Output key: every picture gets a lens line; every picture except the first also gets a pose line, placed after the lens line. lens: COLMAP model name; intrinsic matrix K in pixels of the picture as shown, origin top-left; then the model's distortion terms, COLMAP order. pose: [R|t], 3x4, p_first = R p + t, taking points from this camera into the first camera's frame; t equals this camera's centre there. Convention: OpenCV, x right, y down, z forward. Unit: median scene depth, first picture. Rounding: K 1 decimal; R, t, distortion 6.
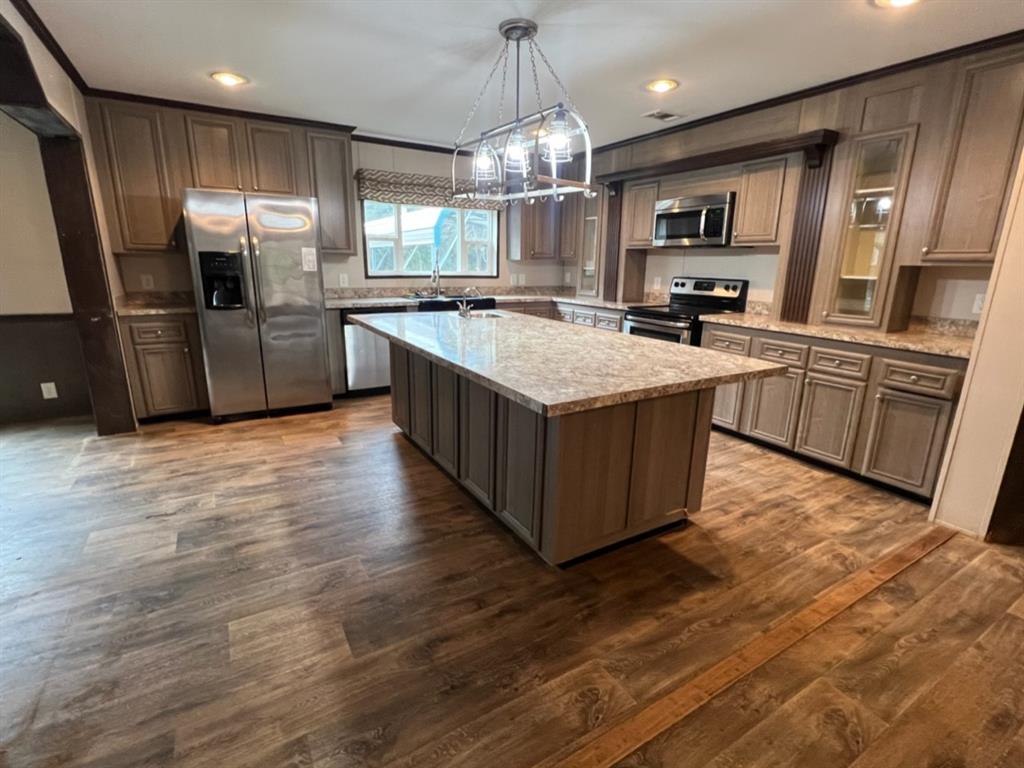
lens RADIAL K [[488.3, 0, 510.0], [0, 488.3, 386.9], [0, 0, 1]] dist [-0.002377, 0.001435]
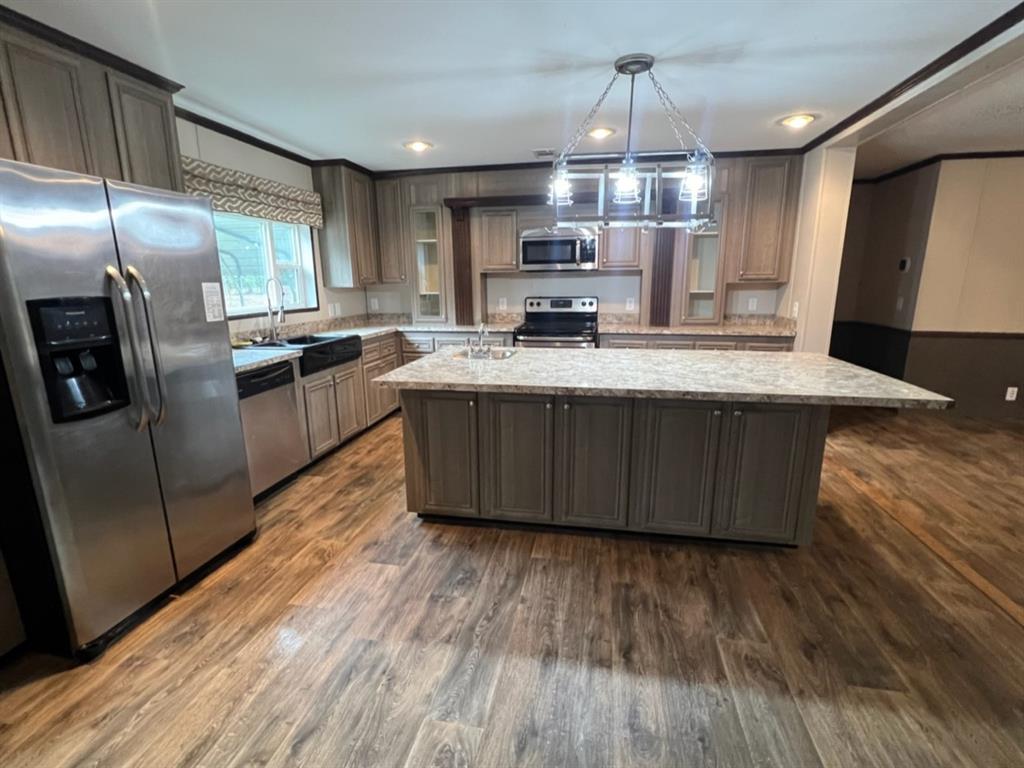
lens RADIAL K [[488.3, 0, 509.7], [0, 488.3, 387.9], [0, 0, 1]] dist [-0.002377, 0.001435]
pose [[0.661146, -0.188647, 0.726153, -0.683956], [0.209255, 0.975830, 0.062988, -0.134979], [-0.720485, 0.110307, 0.684641, 0.388409]]
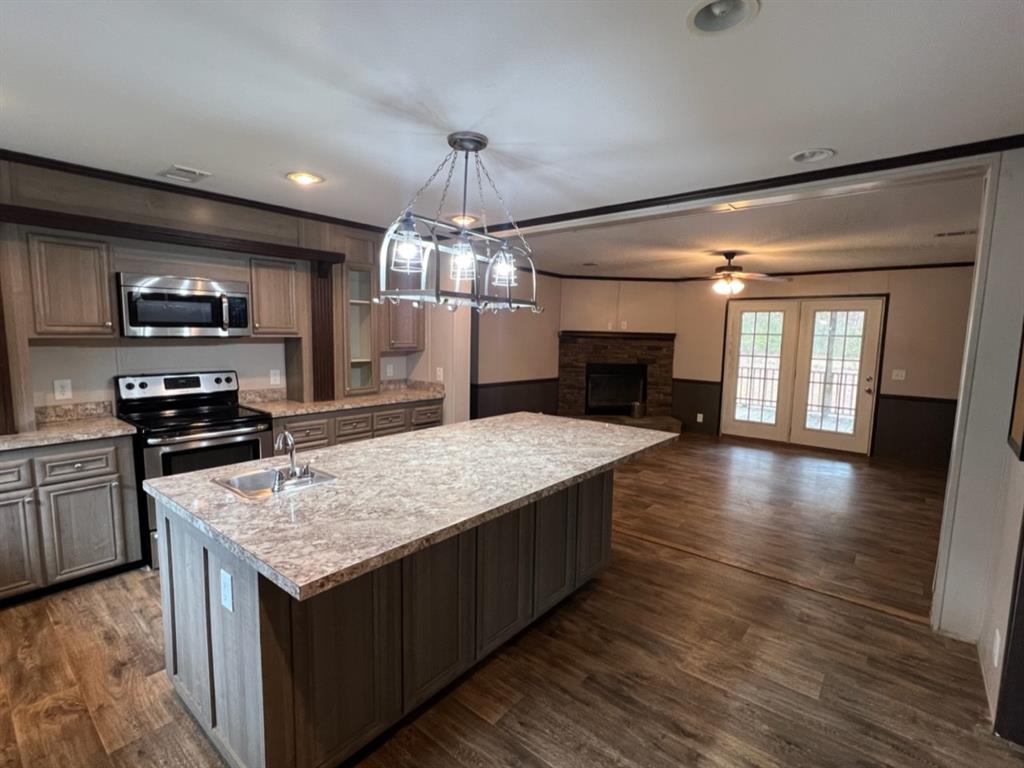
lens RADIAL K [[488.3, 0, 515.8], [0, 488.3, 385.1], [0, 0, 1]] dist [-0.002377, 0.001435]
pose [[-0.343402, -0.122135, 0.931213, -0.660668], [0.214755, 0.955028, 0.204453, -0.304783], [-0.914306, 0.270192, -0.301729, 0.905657]]
